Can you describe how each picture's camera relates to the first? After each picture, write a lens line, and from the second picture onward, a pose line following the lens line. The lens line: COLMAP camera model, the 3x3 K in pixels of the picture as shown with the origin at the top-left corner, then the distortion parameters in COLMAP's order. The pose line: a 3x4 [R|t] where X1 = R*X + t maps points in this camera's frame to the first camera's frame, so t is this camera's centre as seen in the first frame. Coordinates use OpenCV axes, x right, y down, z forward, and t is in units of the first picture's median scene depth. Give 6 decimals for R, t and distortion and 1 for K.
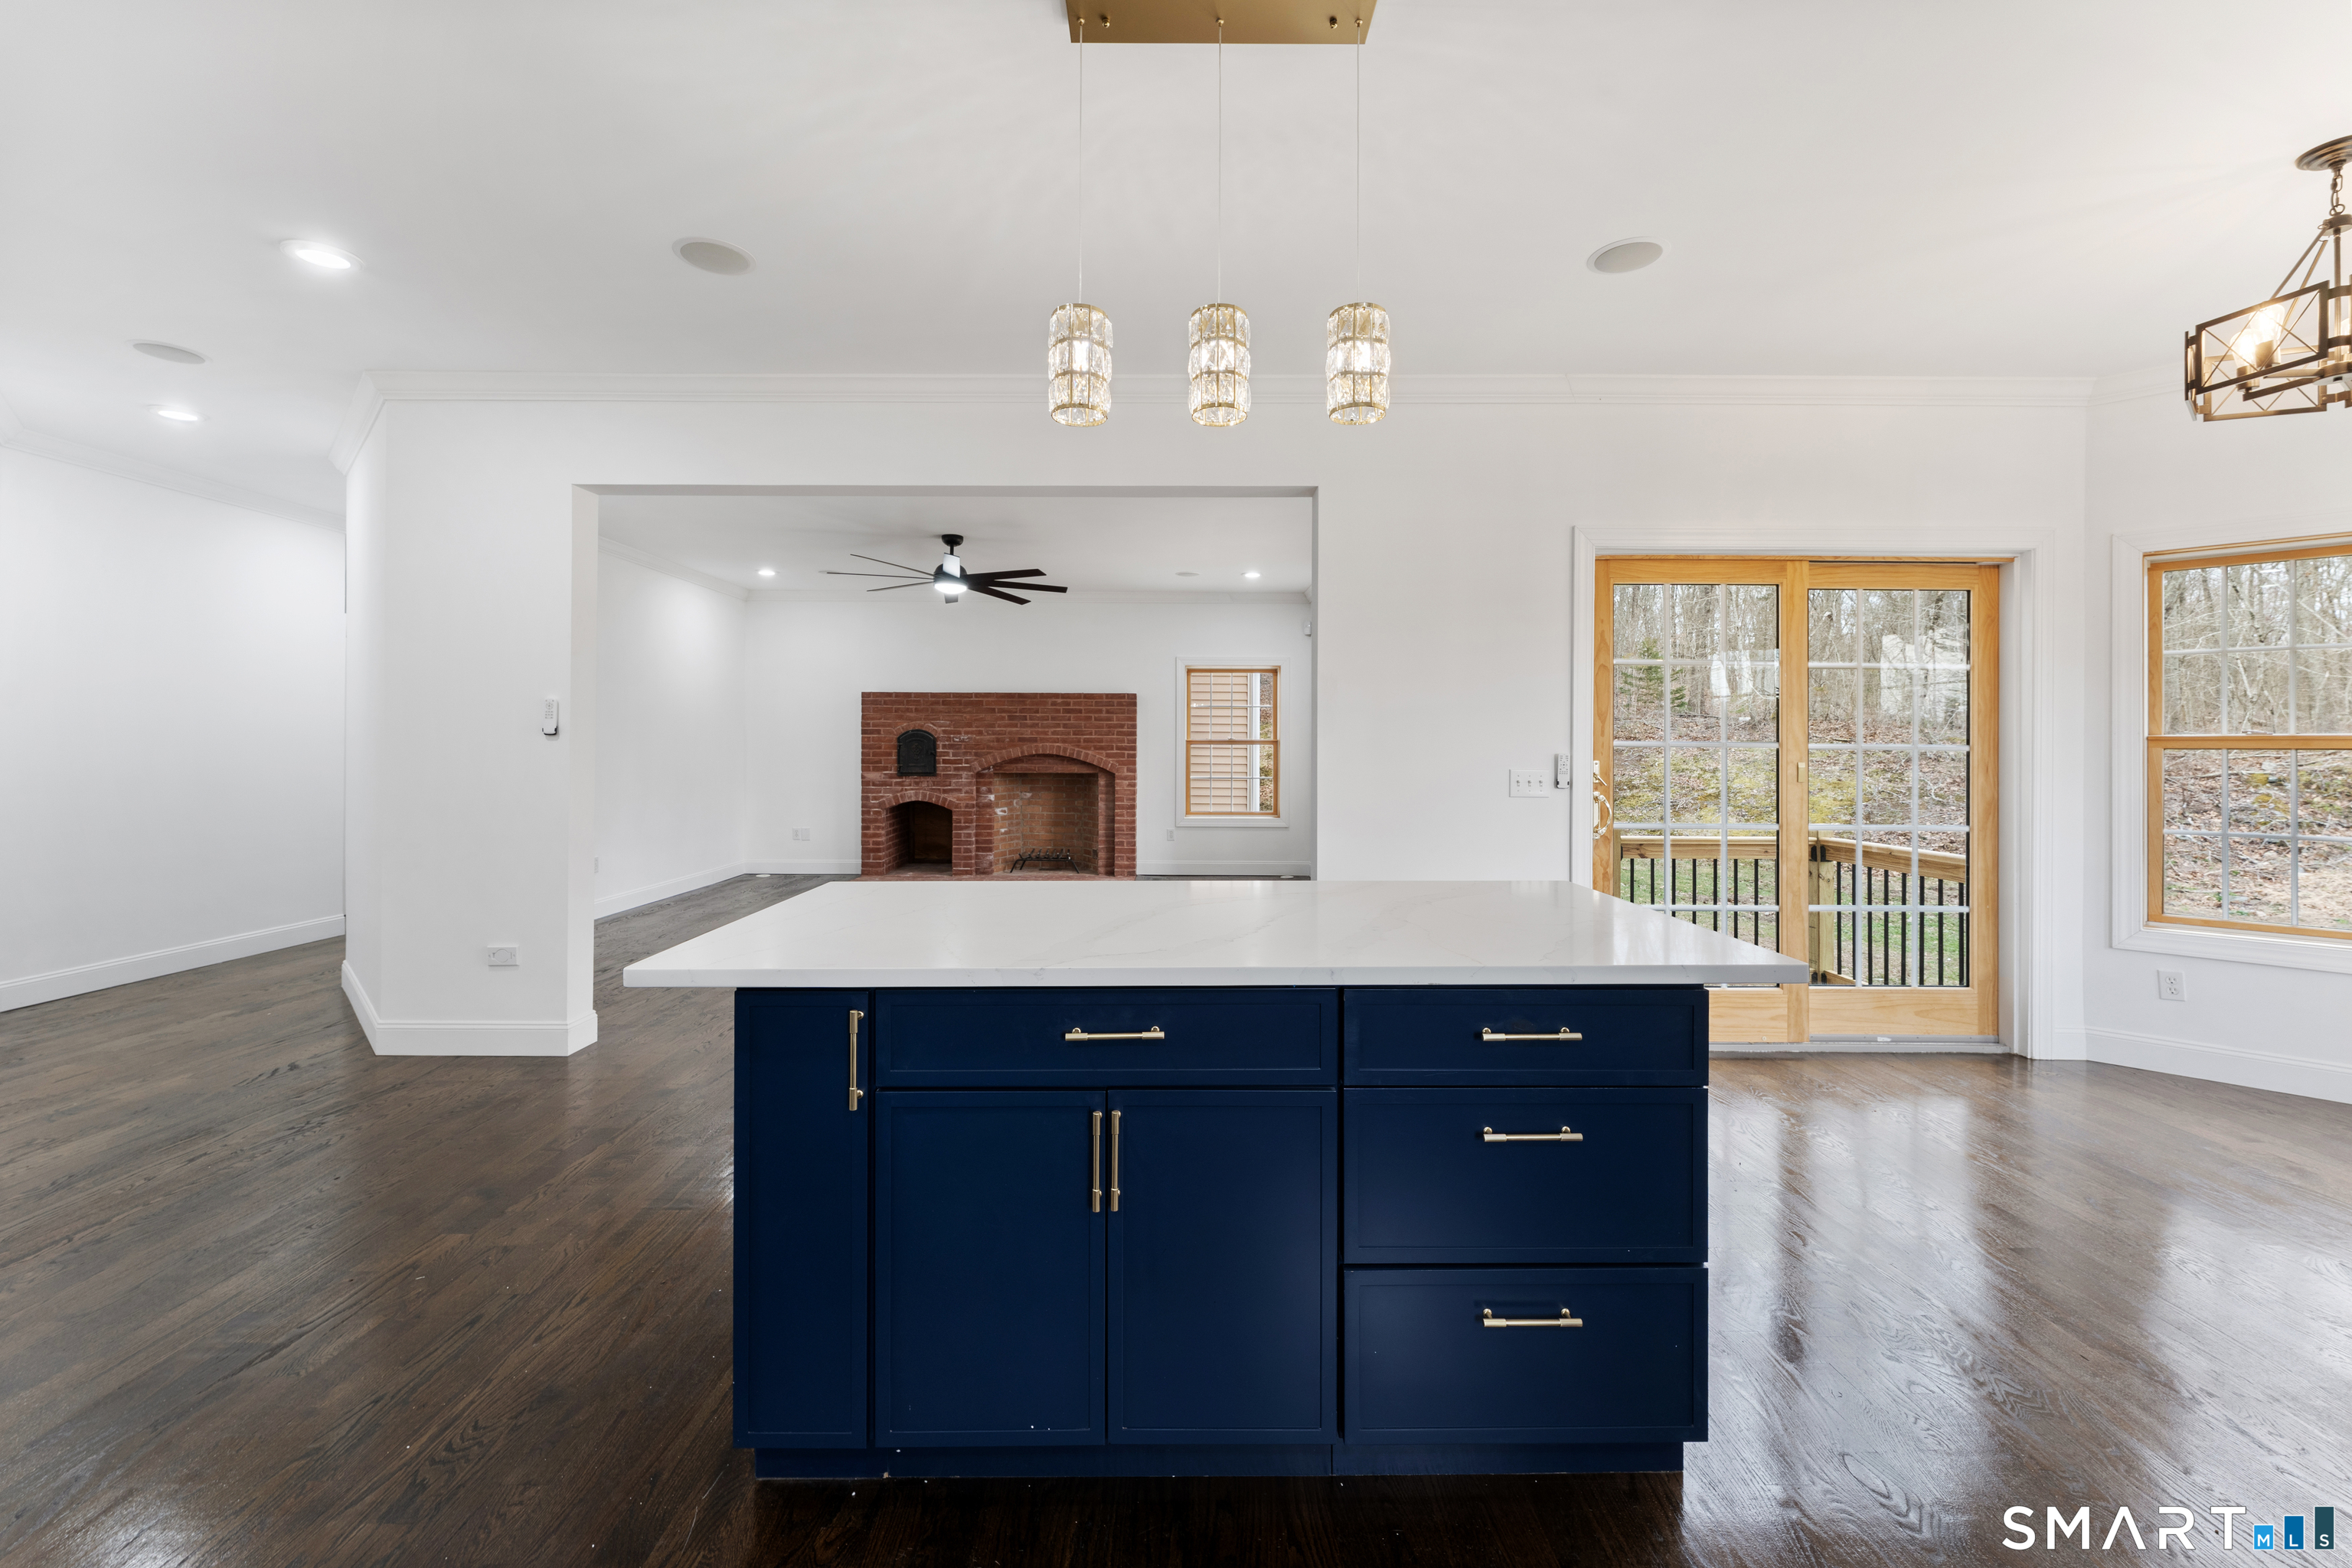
lens RADIAL K [[957.6, 0, 1183.2], [0, 957.6, 749.6], [0, 0, 1]] dist [0.001107, 0.000410]
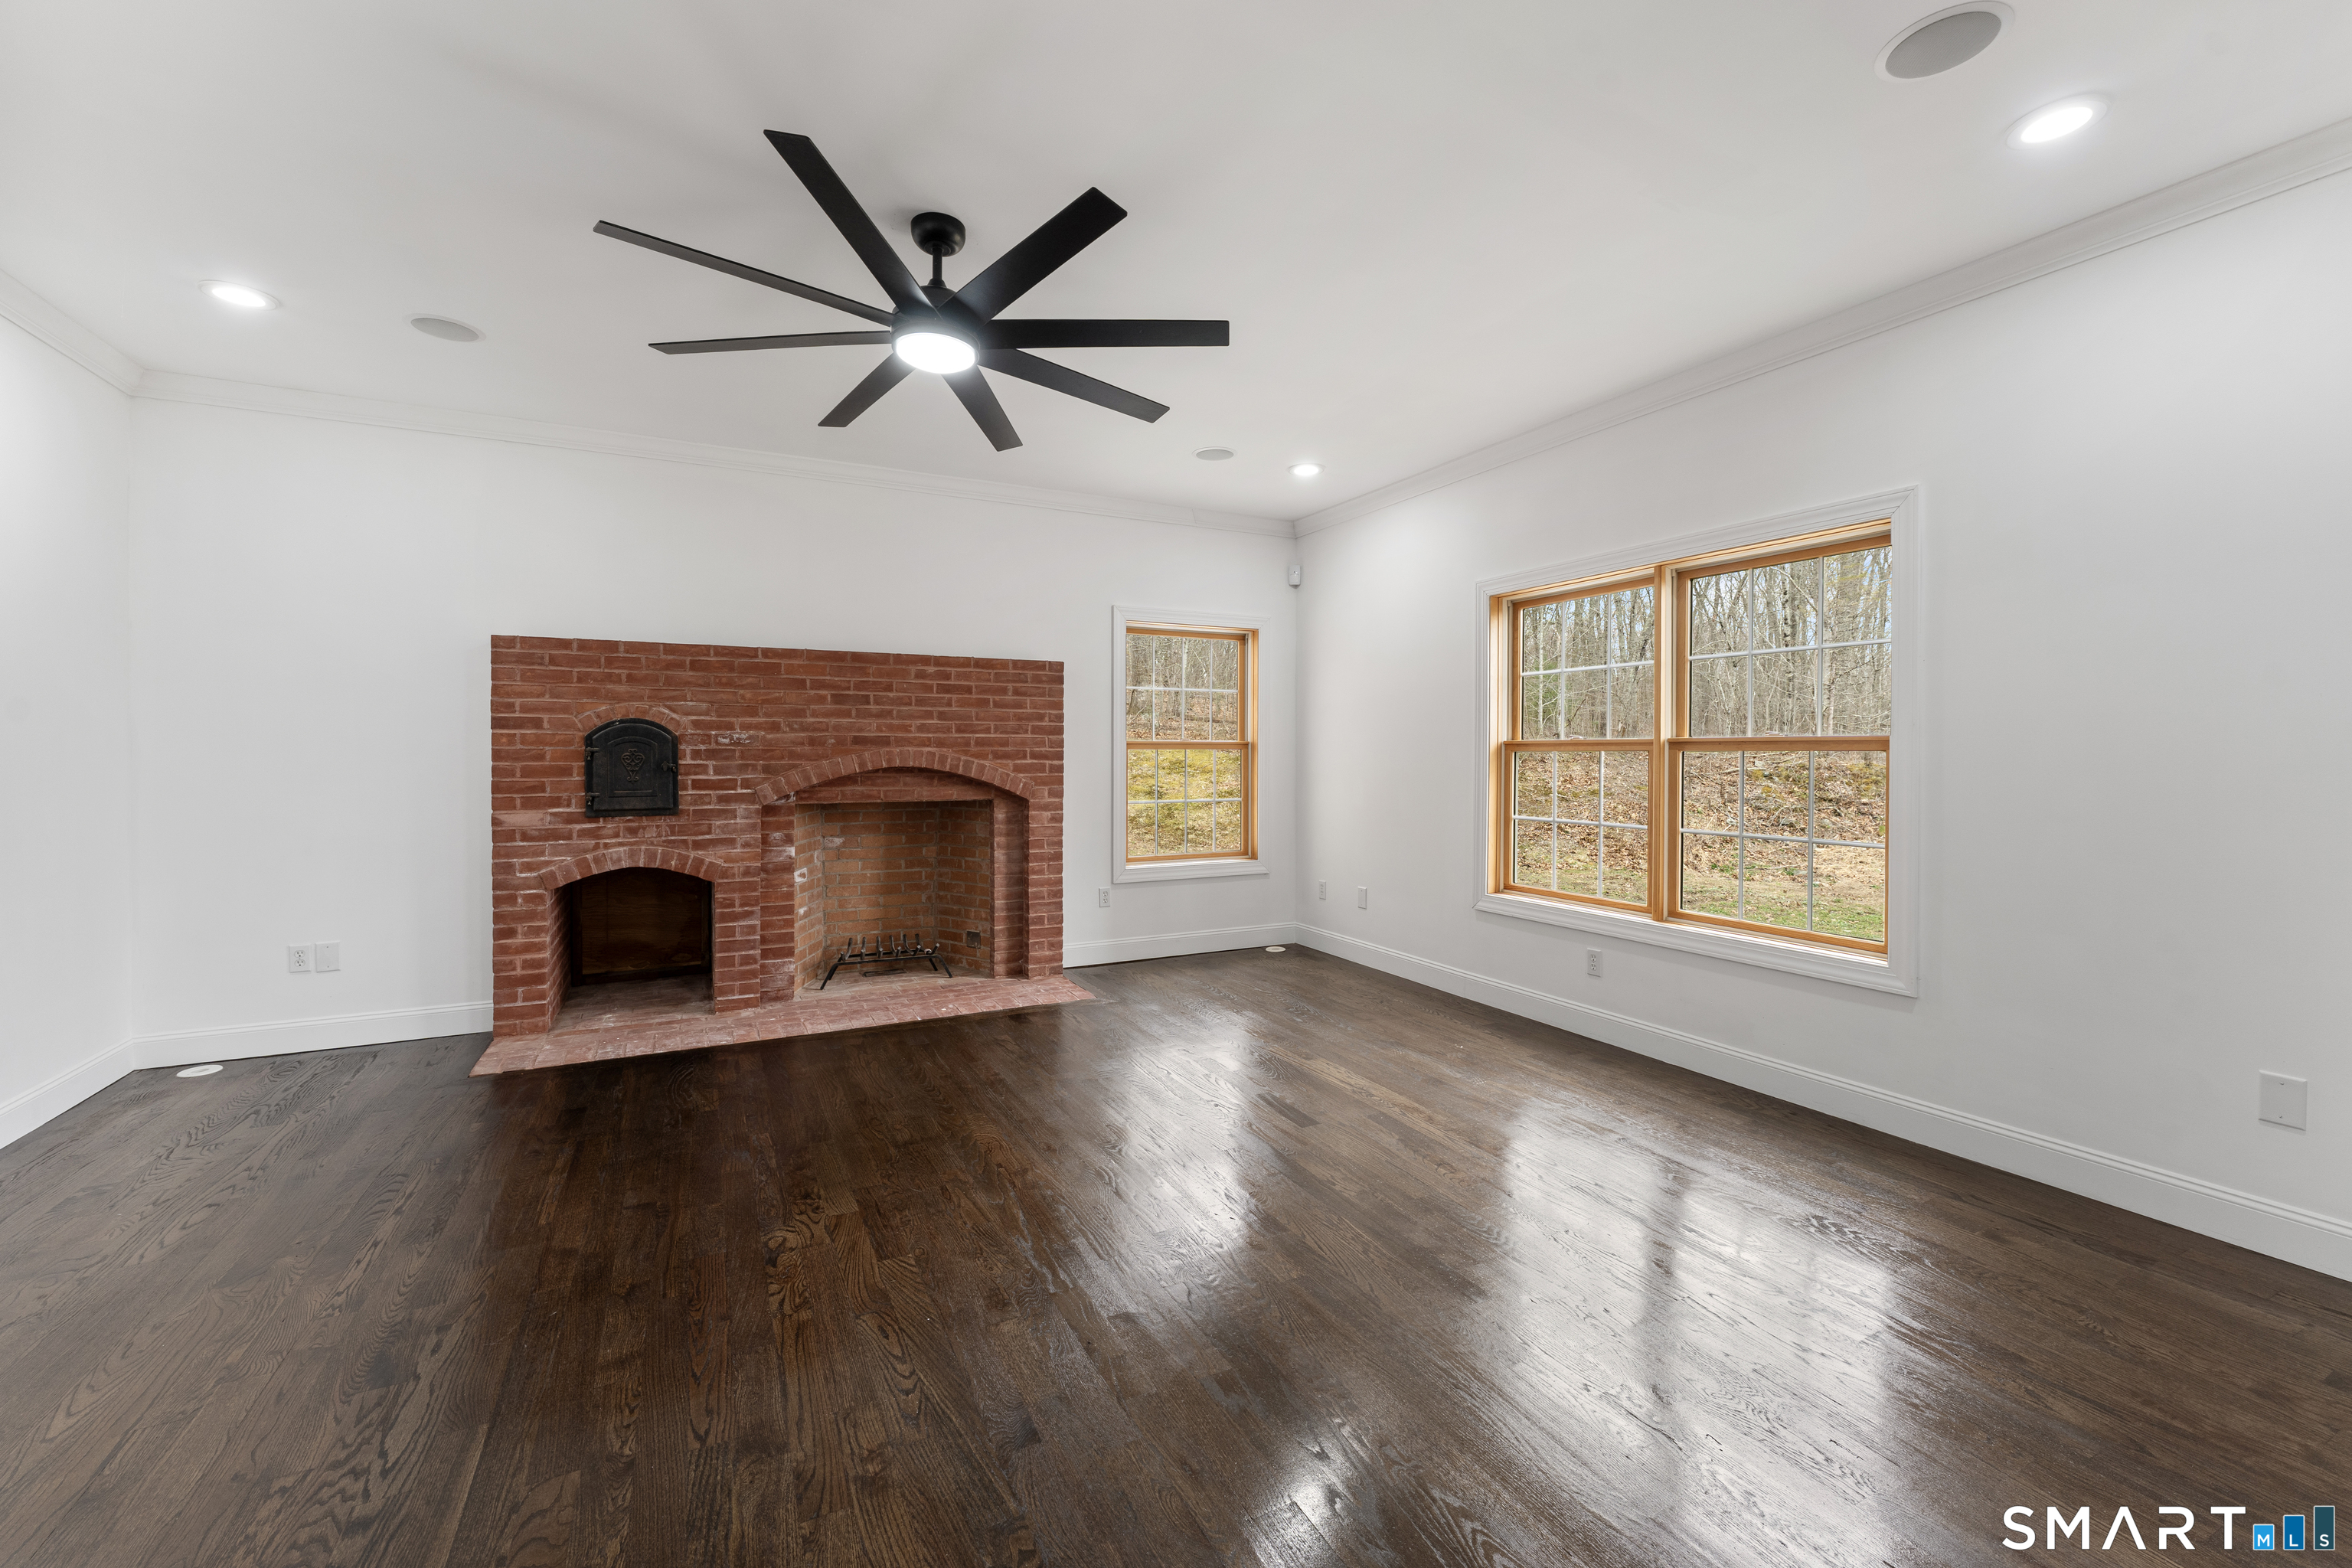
lens RADIAL K [[957.6, 0, 1183.2], [0, 957.6, 749.6], [0, 0, 1]] dist [0.001107, 0.000410]
pose [[0.889897, -0.002611, 0.456154, -0.250764], [0.003838, 0.999991, -0.001764, -0.003751], [-0.456145, 0.003320, 0.889899, 0.445464]]
